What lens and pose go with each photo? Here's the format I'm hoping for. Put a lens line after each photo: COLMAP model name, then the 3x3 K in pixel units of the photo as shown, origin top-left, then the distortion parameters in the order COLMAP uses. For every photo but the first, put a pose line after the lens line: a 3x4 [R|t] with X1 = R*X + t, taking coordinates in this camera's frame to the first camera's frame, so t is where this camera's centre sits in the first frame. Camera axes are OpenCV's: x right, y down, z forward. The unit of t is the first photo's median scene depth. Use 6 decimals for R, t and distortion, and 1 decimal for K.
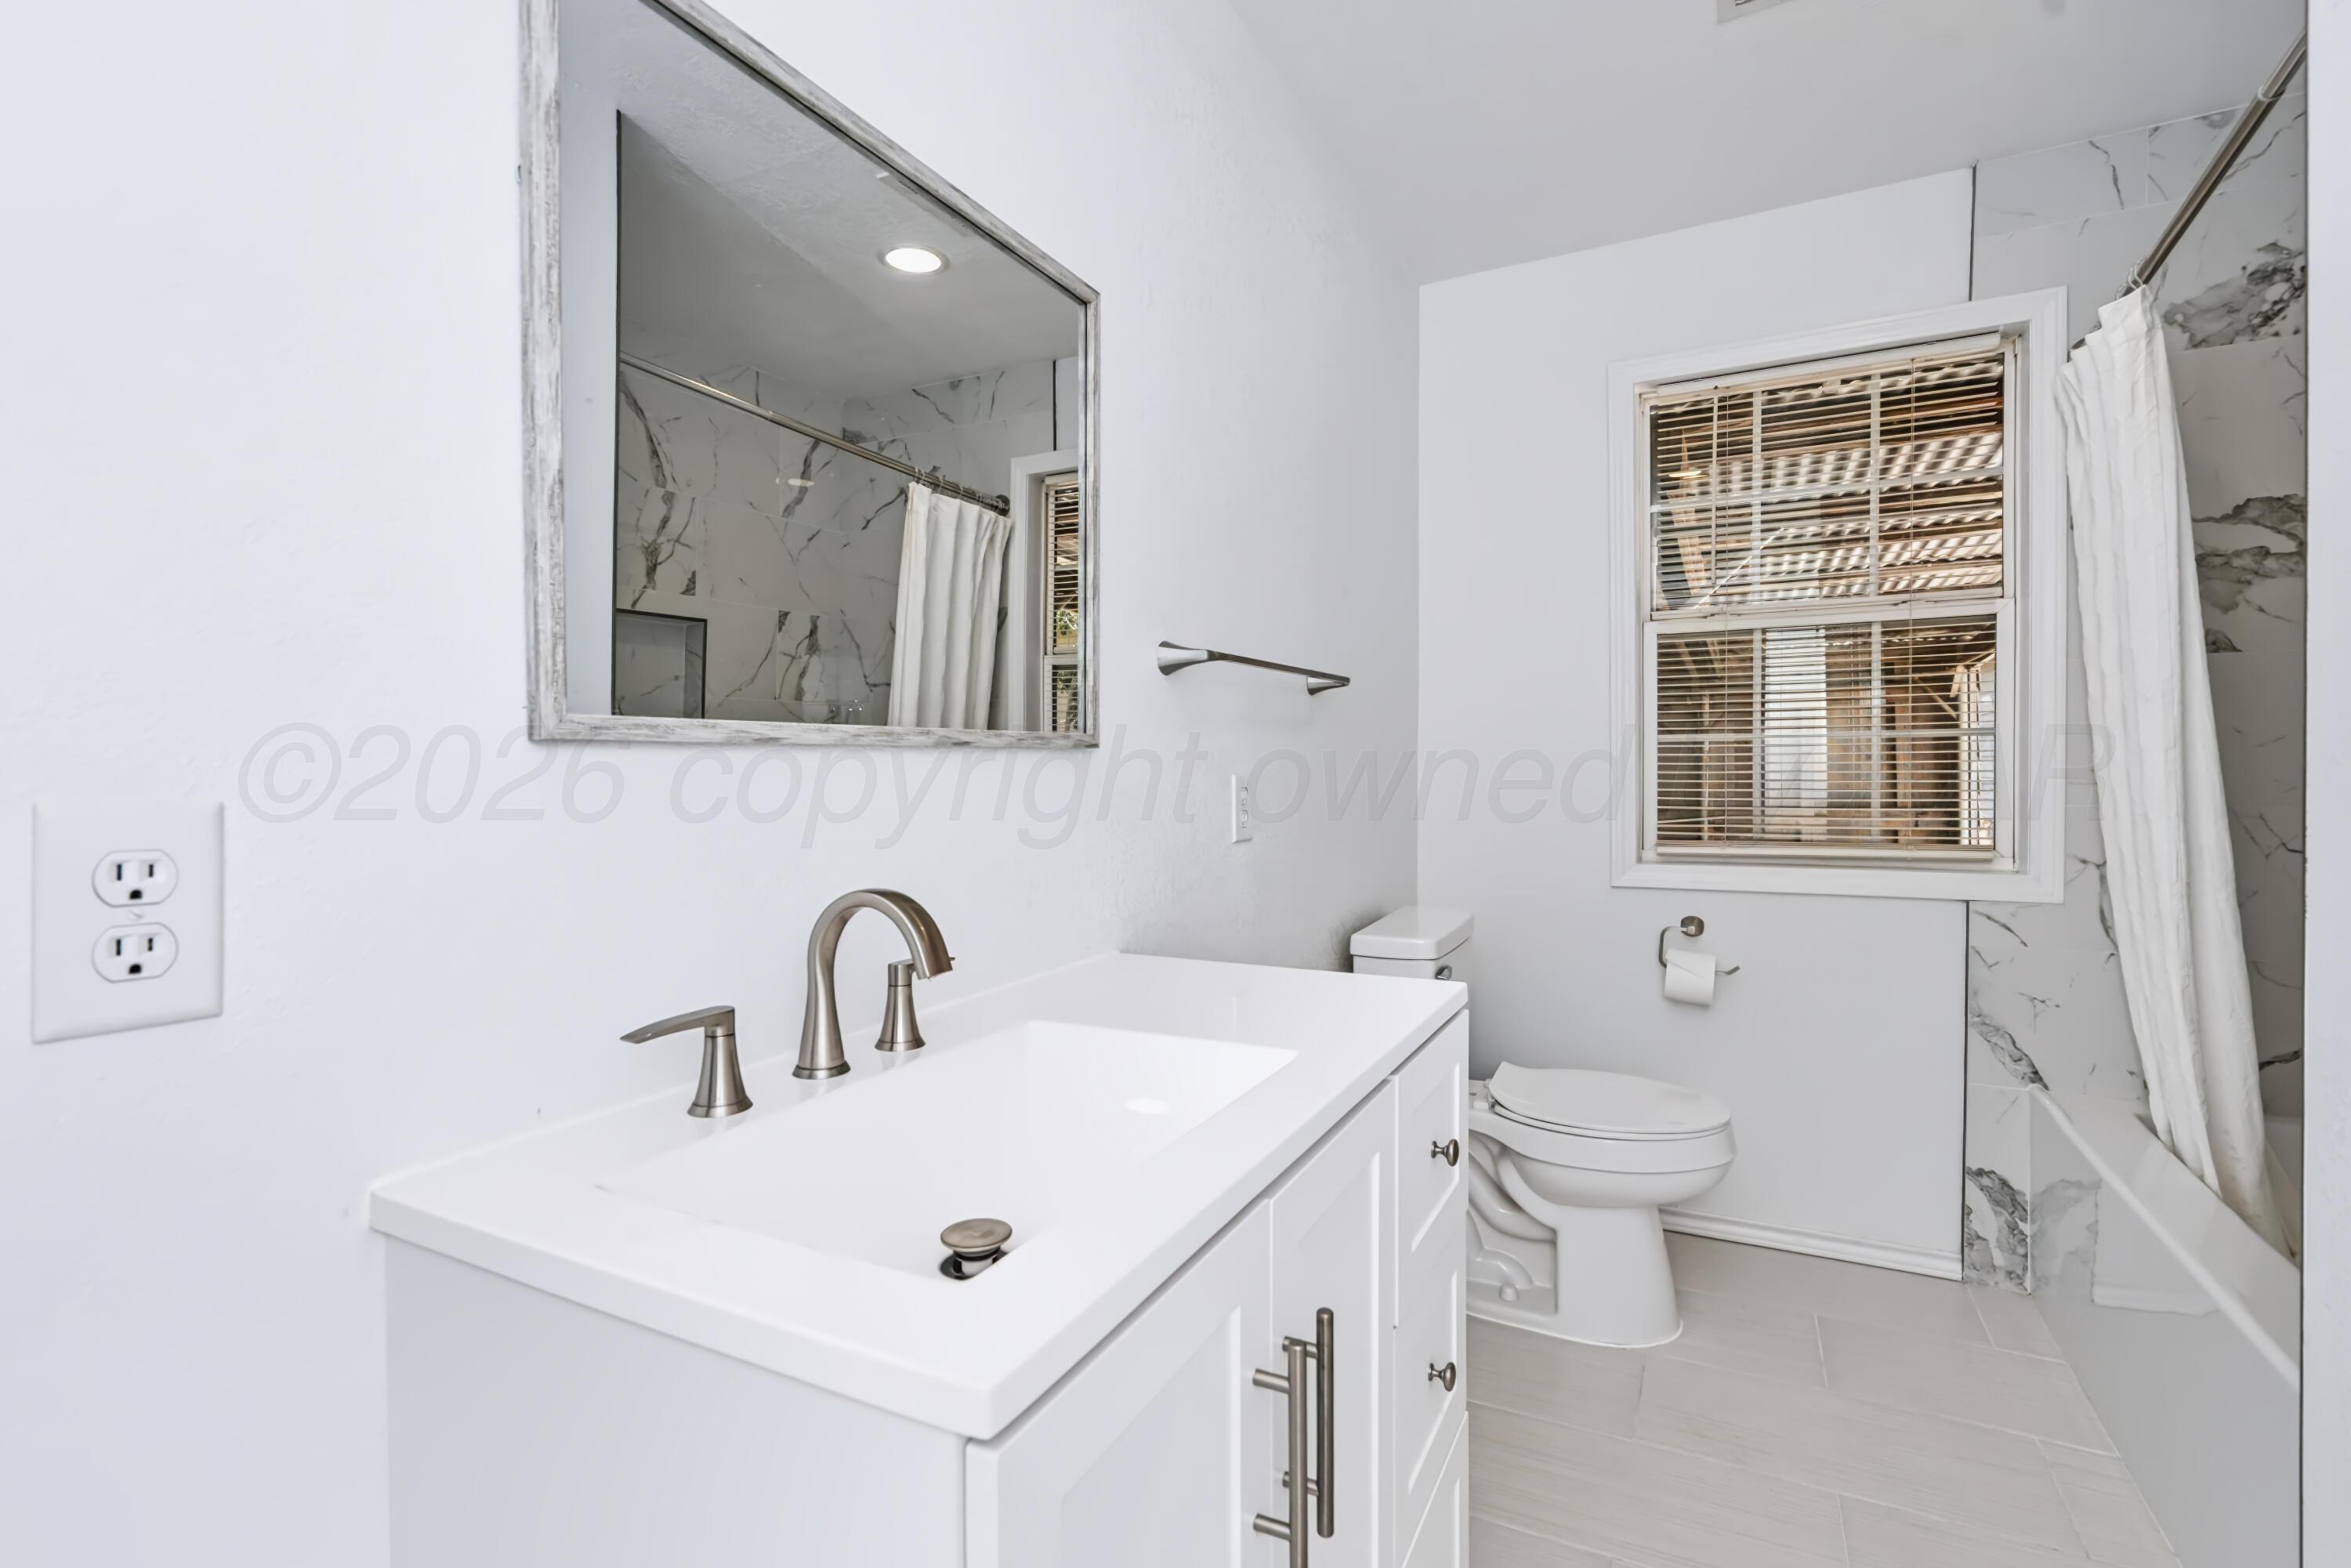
lens RADIAL K [[1061.9, 0, 1220.4], [0, 1061.9, 768.1], [0, 0, 1]] dist [-0.002882, 0.000806]
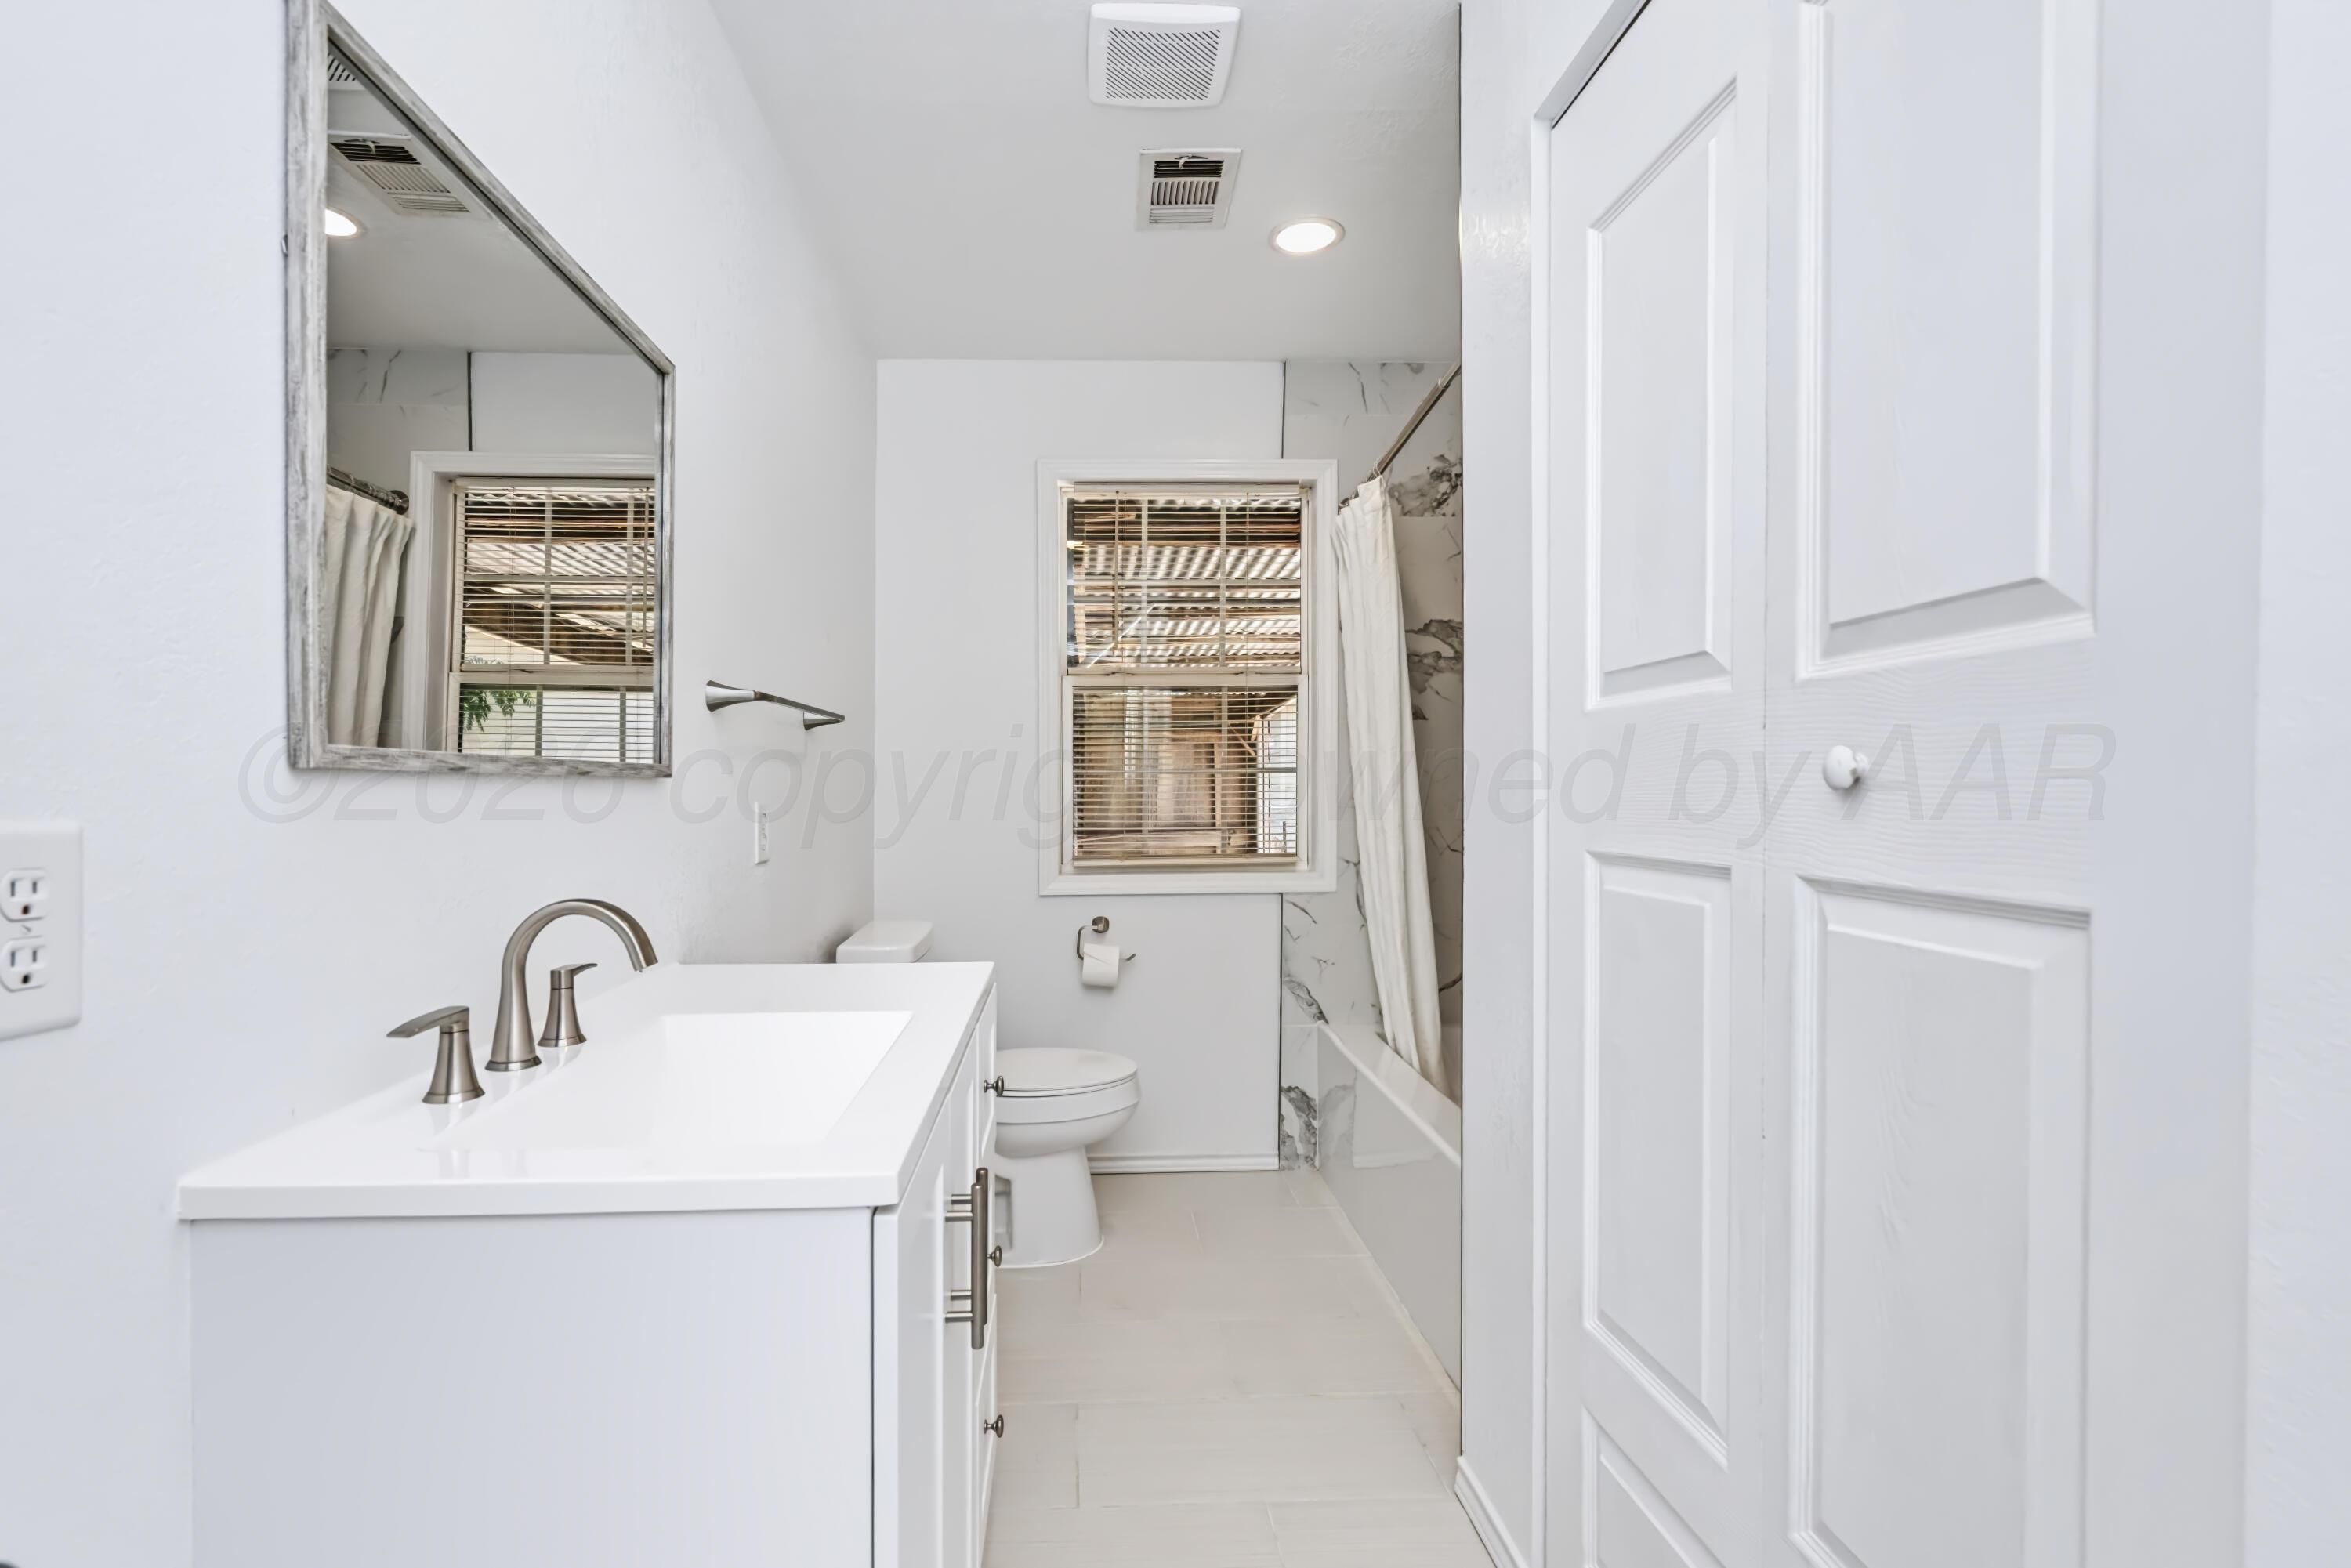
lens RADIAL K [[1061.9, 0, 1165.5], [0, 1061.9, 788.9], [0, 0, 1]] dist [-0.002882, 0.000806]
pose [[0.861723, 0.003639, 0.507366, -0.143214], [0.000667, 0.999965, -0.008306, 0.001615], [-0.507378, 0.007496, 0.861691, -0.128864]]
